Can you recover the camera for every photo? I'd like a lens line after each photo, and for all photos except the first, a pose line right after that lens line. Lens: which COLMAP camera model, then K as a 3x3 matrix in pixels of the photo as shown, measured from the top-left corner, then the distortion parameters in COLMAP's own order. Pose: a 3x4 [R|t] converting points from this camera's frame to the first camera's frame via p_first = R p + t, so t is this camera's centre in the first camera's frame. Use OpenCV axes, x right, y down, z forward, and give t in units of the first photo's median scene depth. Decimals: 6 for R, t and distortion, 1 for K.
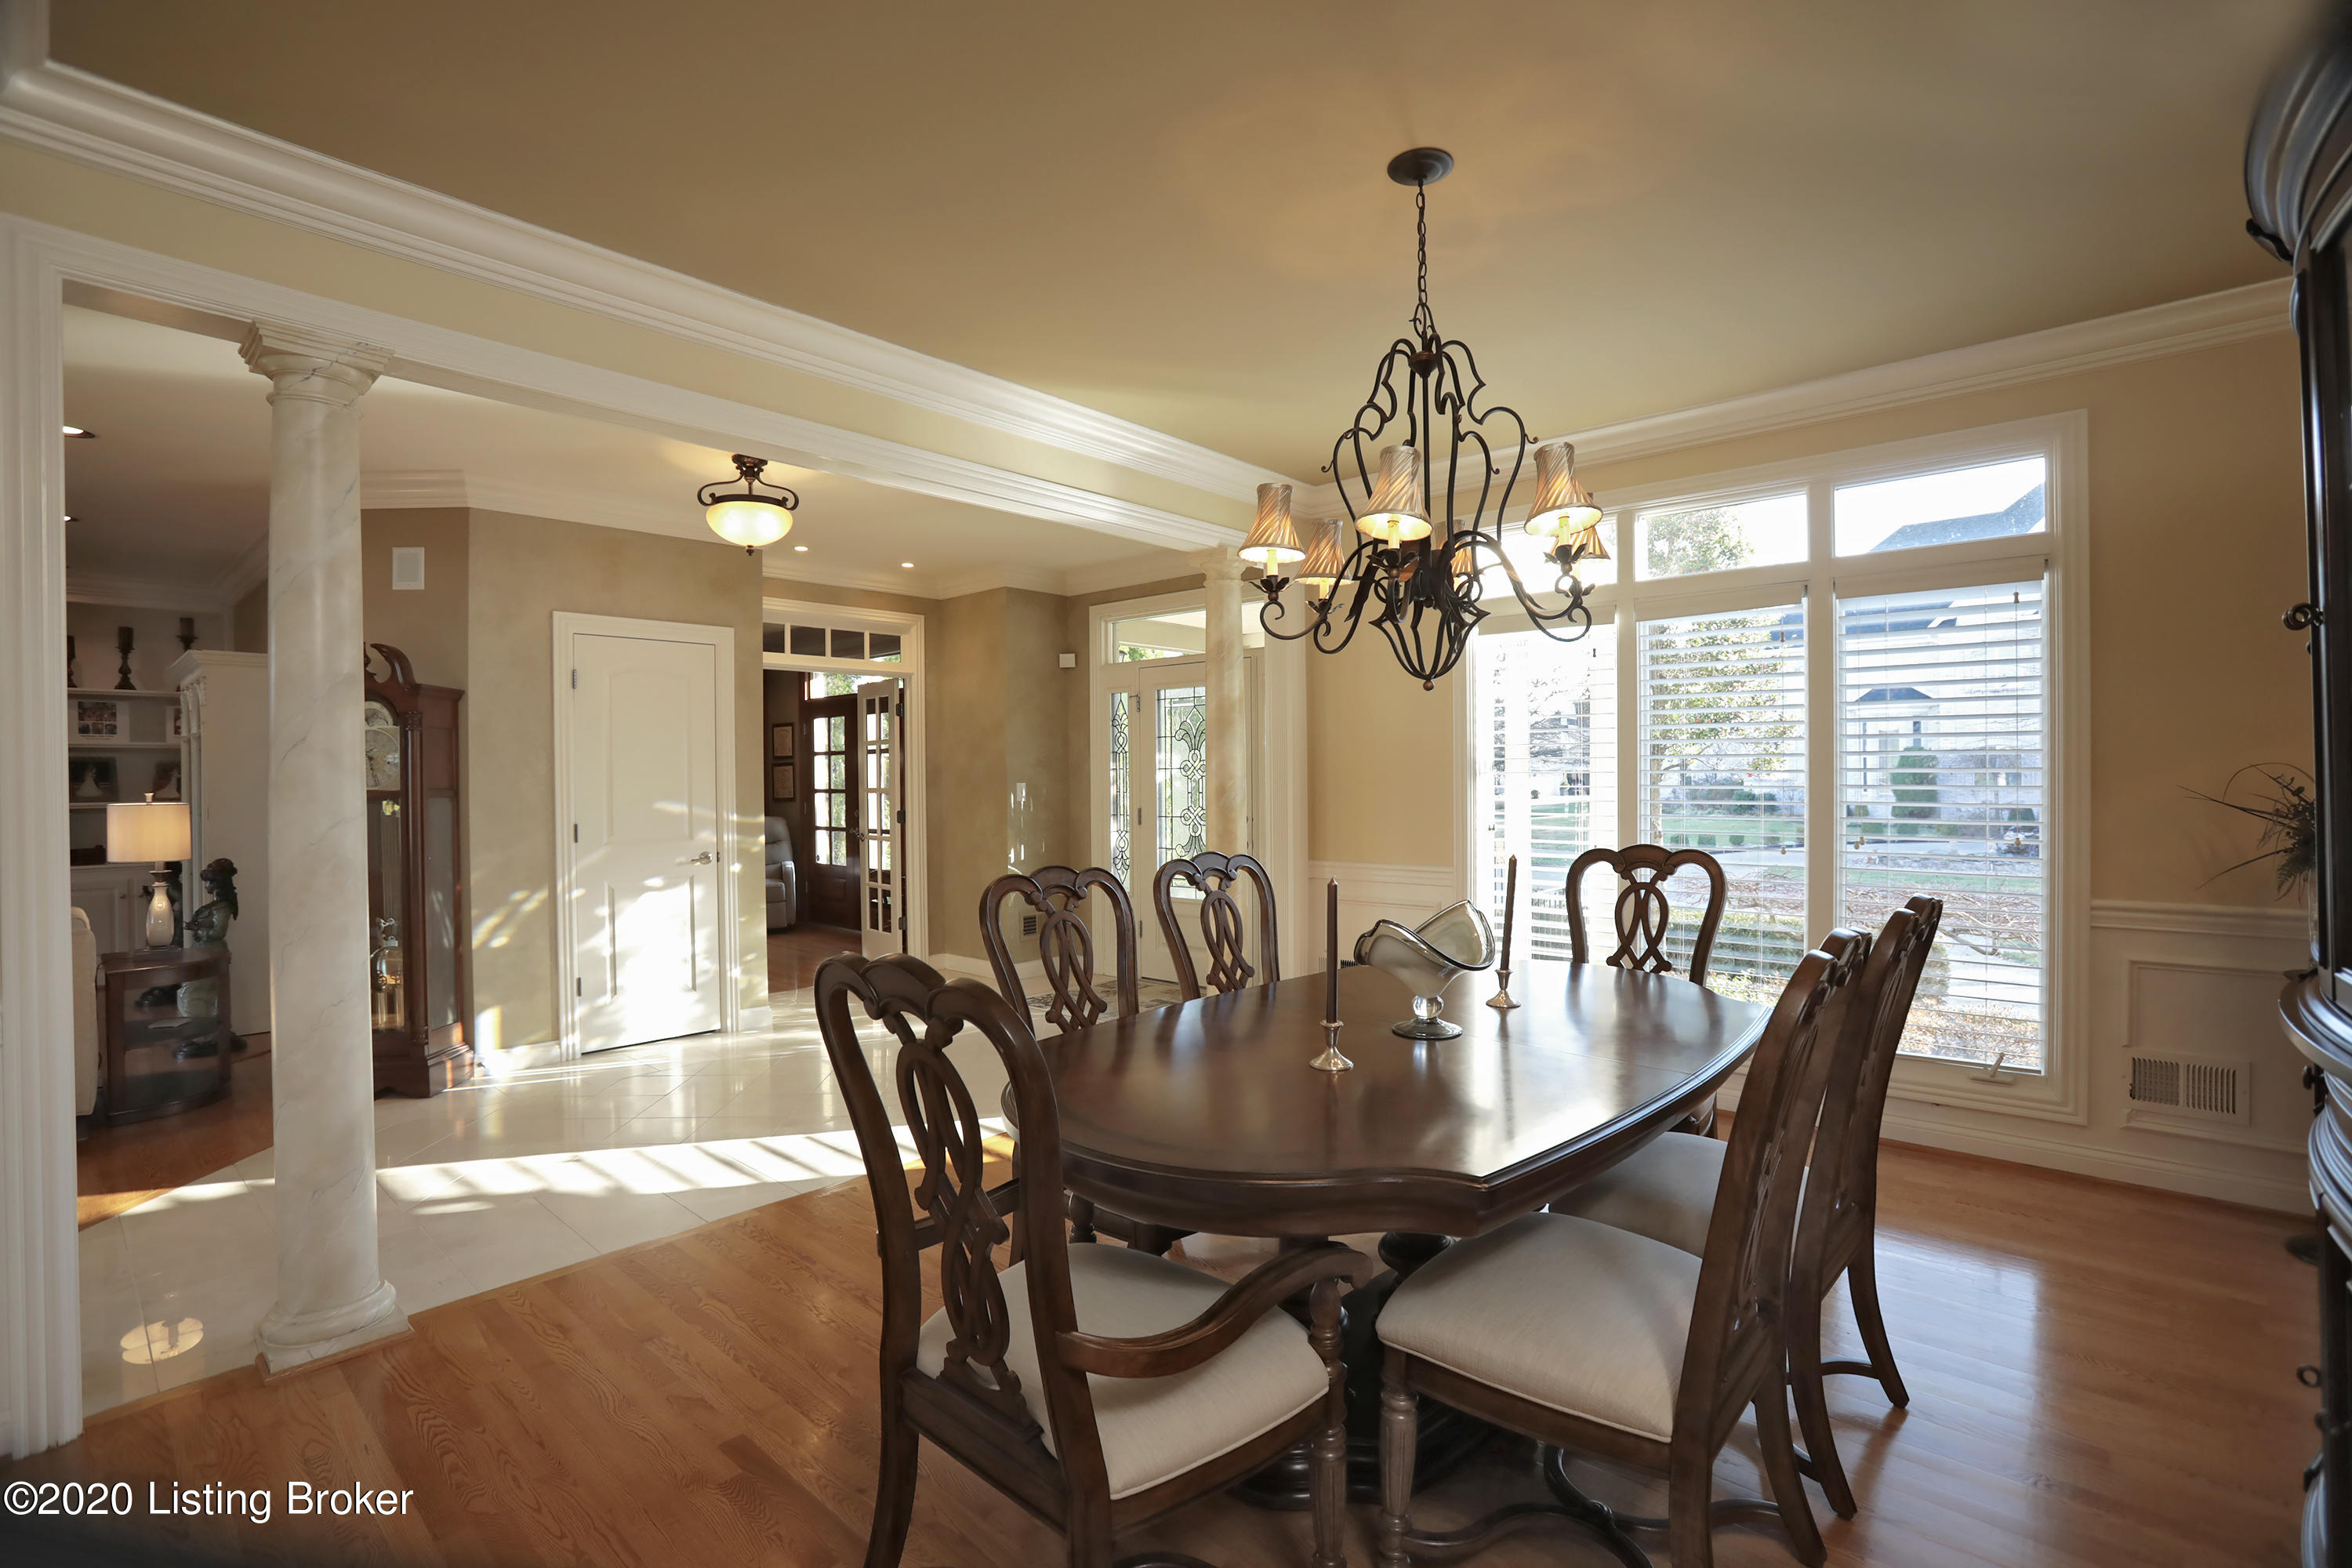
lens RADIAL K [[1070.1, 0, 1168.5], [0, 1070.1, 787.3], [0, 0, 1]] dist [-0.080267, 0.032150]
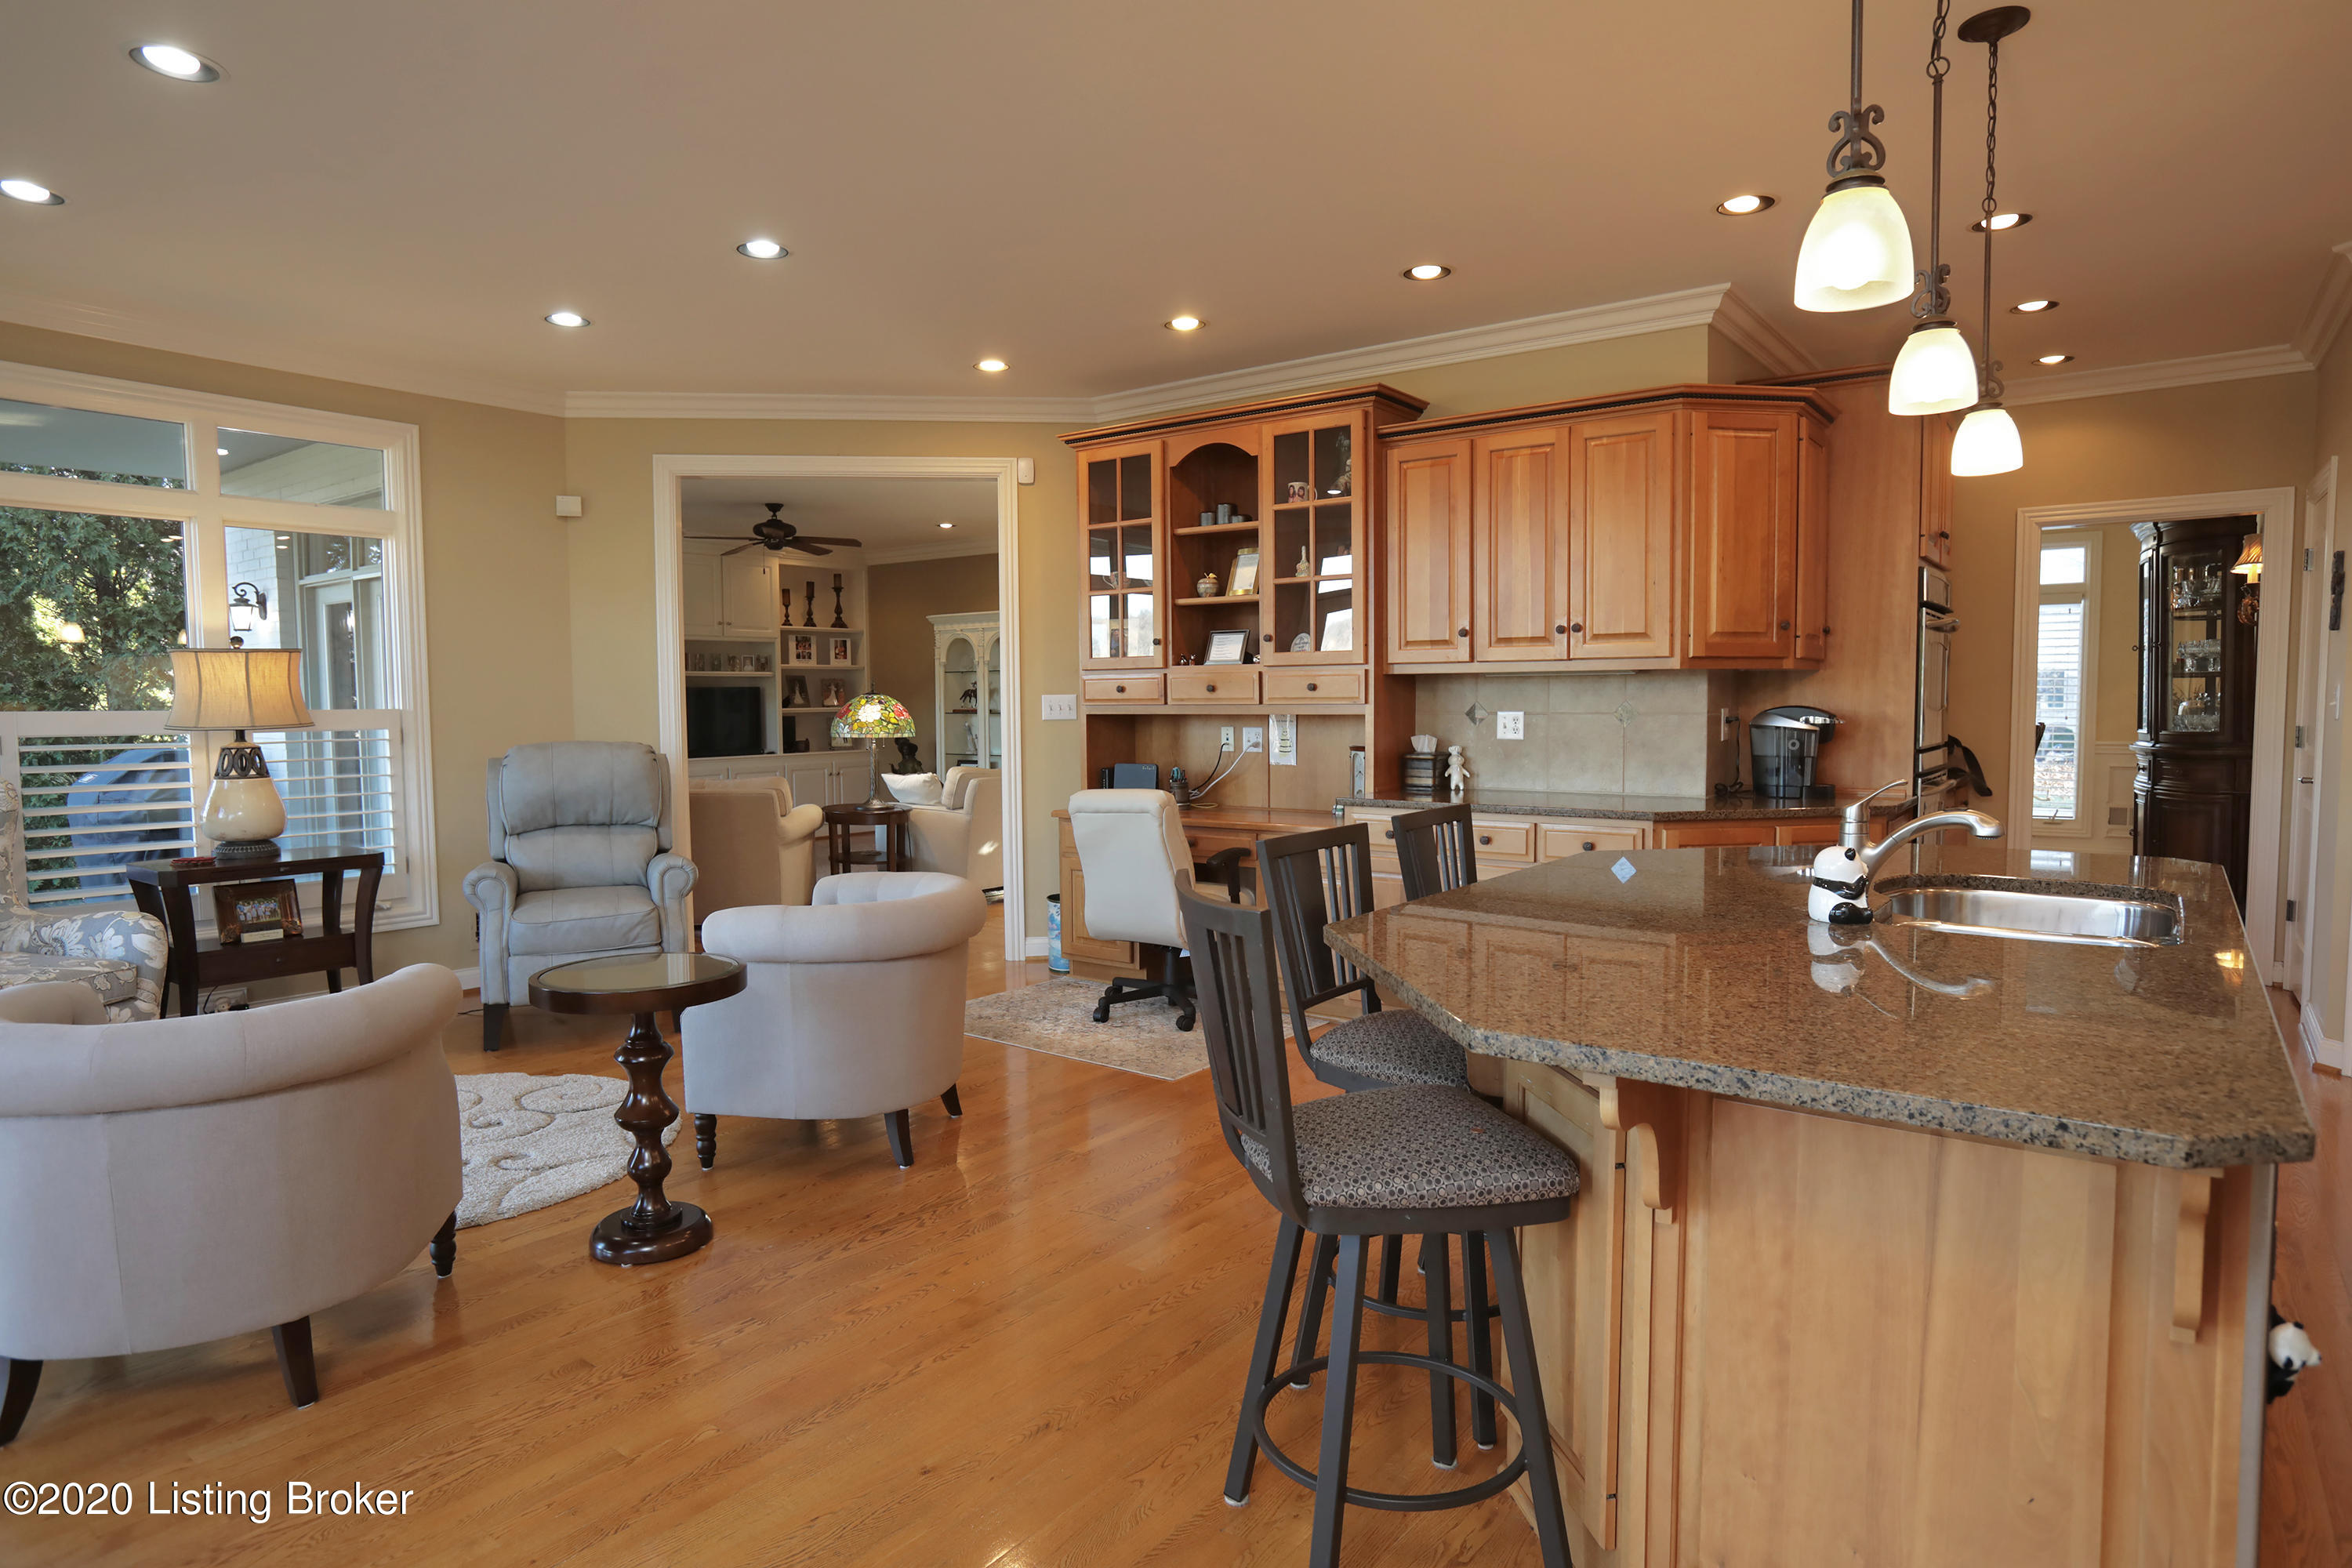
lens RADIAL K [[1315.6, 0, 1176.0], [0, 1315.6, 784.0], [0, 0, 1]] dist [-0.076111, 0.053822]
pose [[0.995577, -0.007314, 0.093668, -0.926016], [0.002396, 0.998618, 0.052507, 0.032830], [-0.093923, -0.052051, 0.994218, -1.089495]]
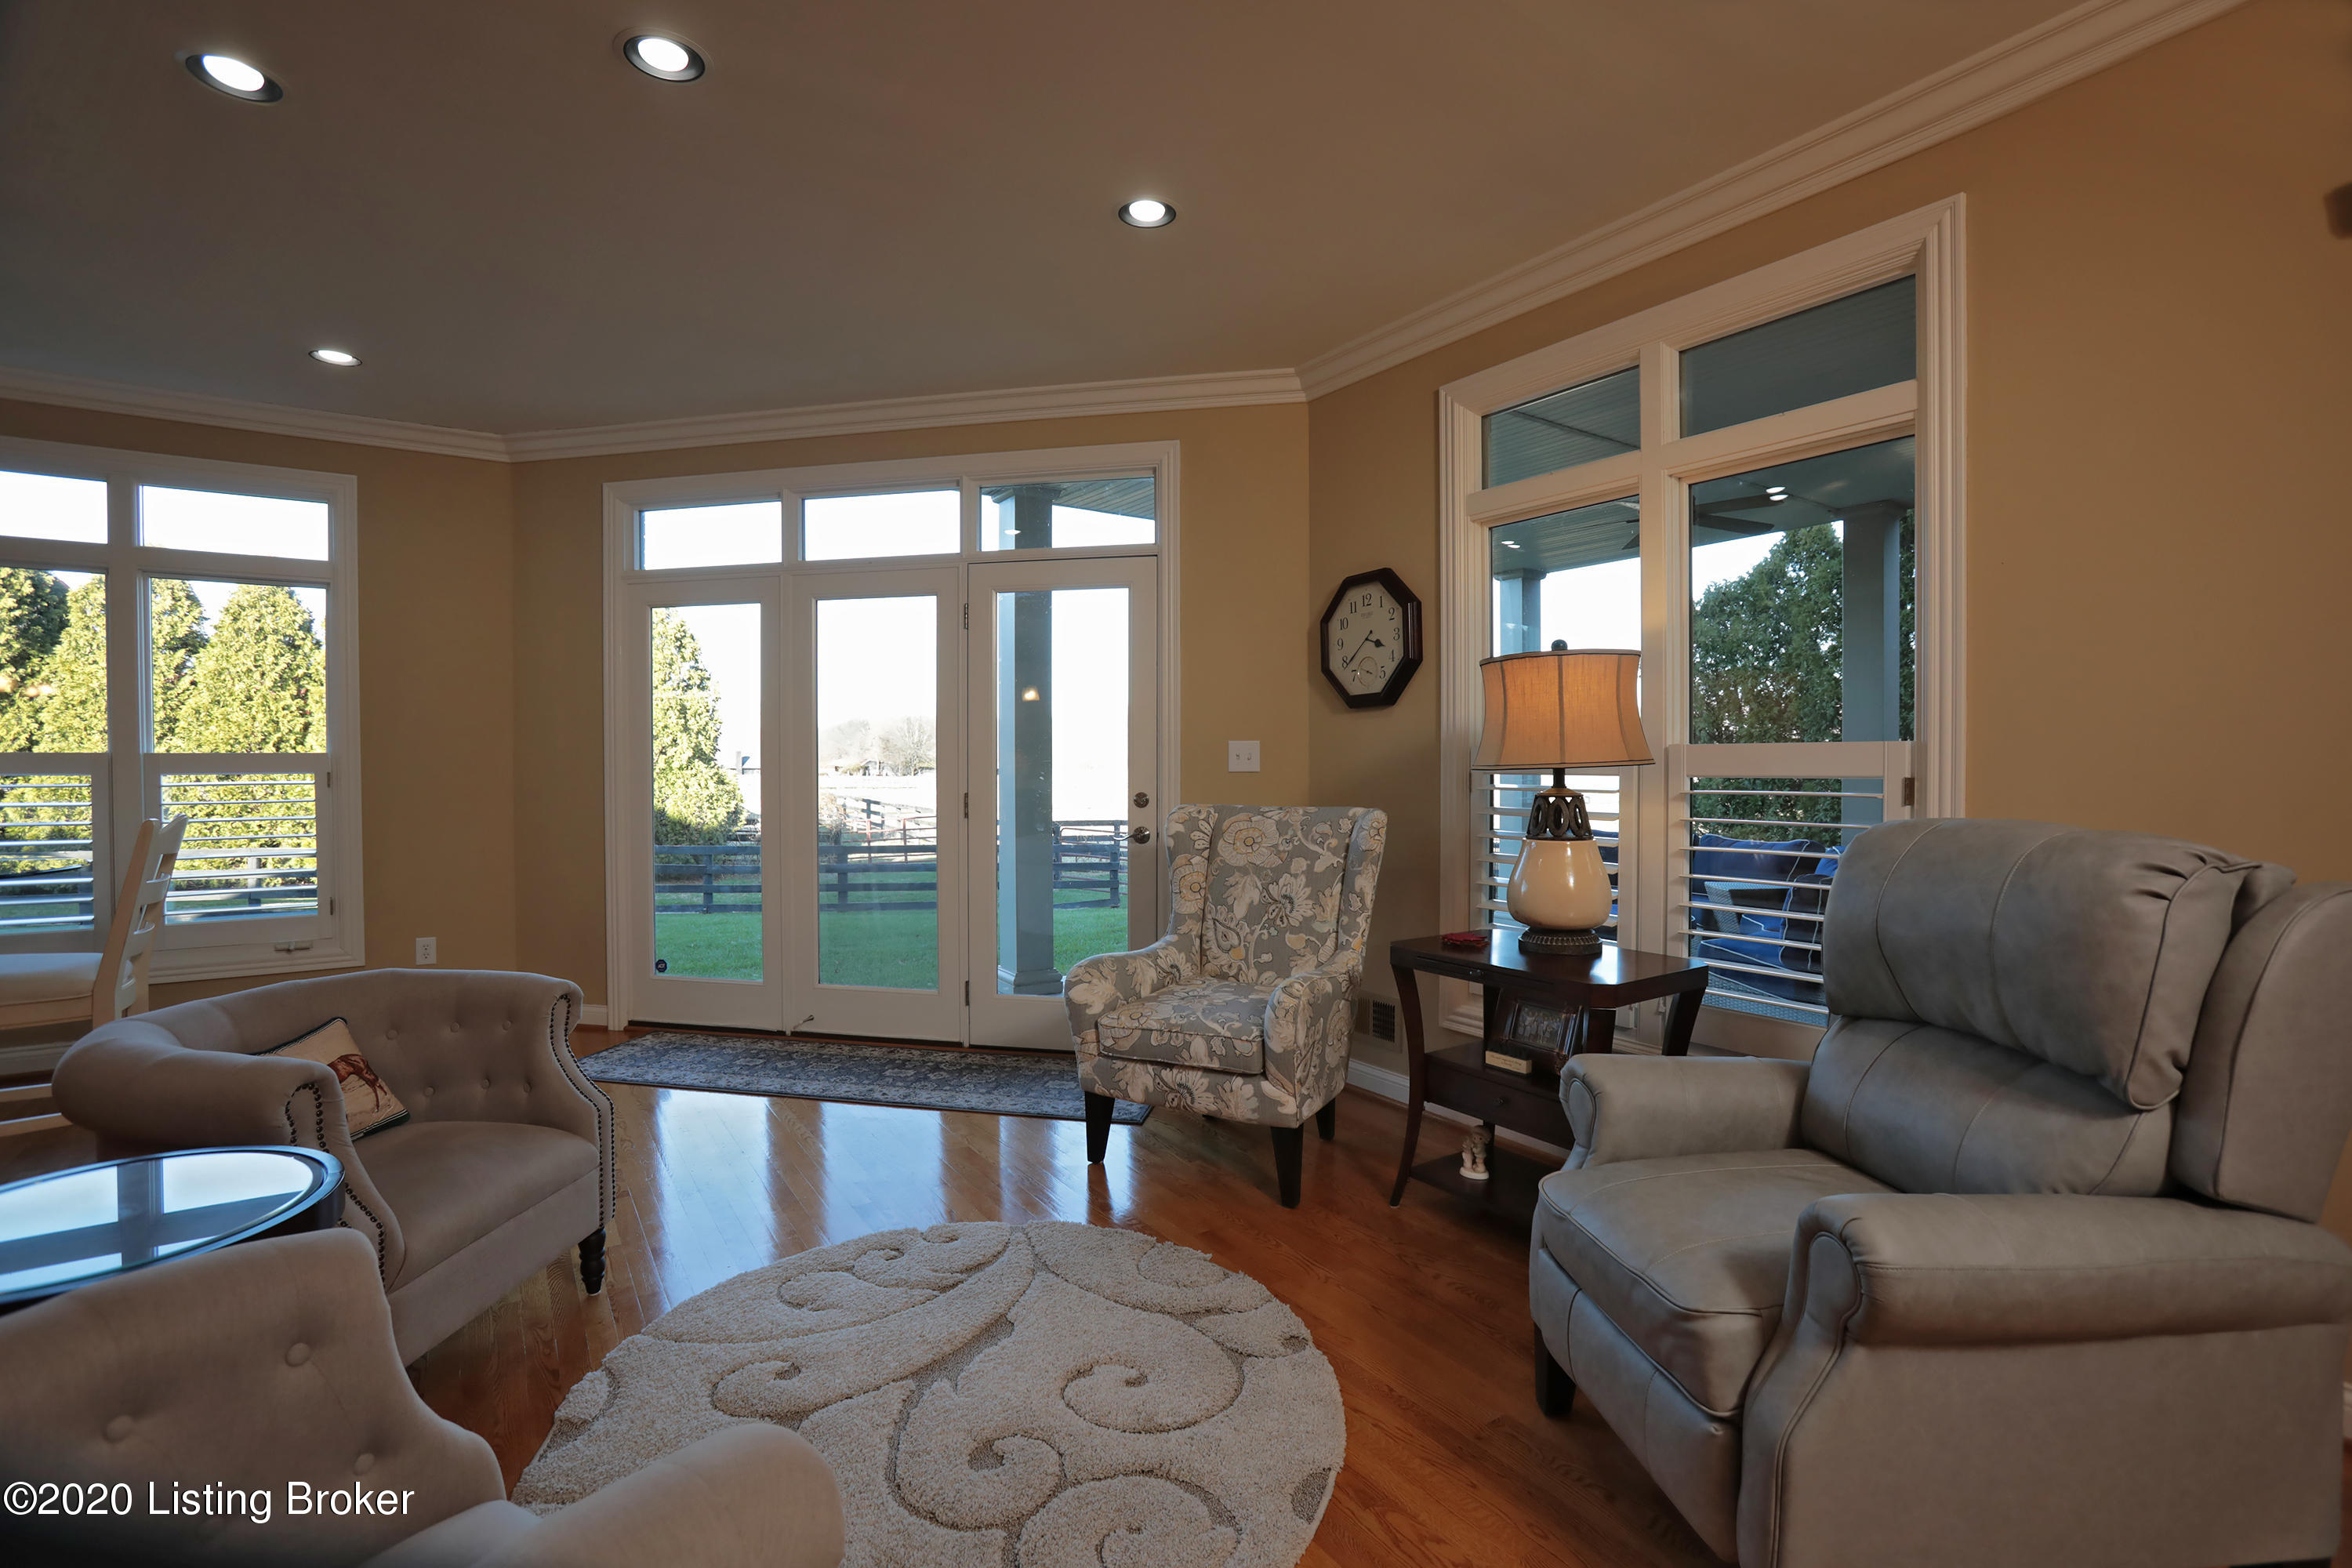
lens RADIAL K [[1070.1, 0, 1168.5], [0, 1070.1, 787.3], [0, 0, 1]] dist [-0.080267, 0.032150]
pose [[-0.232435, 0.029057, -0.972178, -0.936215], [-0.004069, 0.999516, 0.030847, 0.033657], [0.972603, 0.011125, -0.232205, -0.205395]]
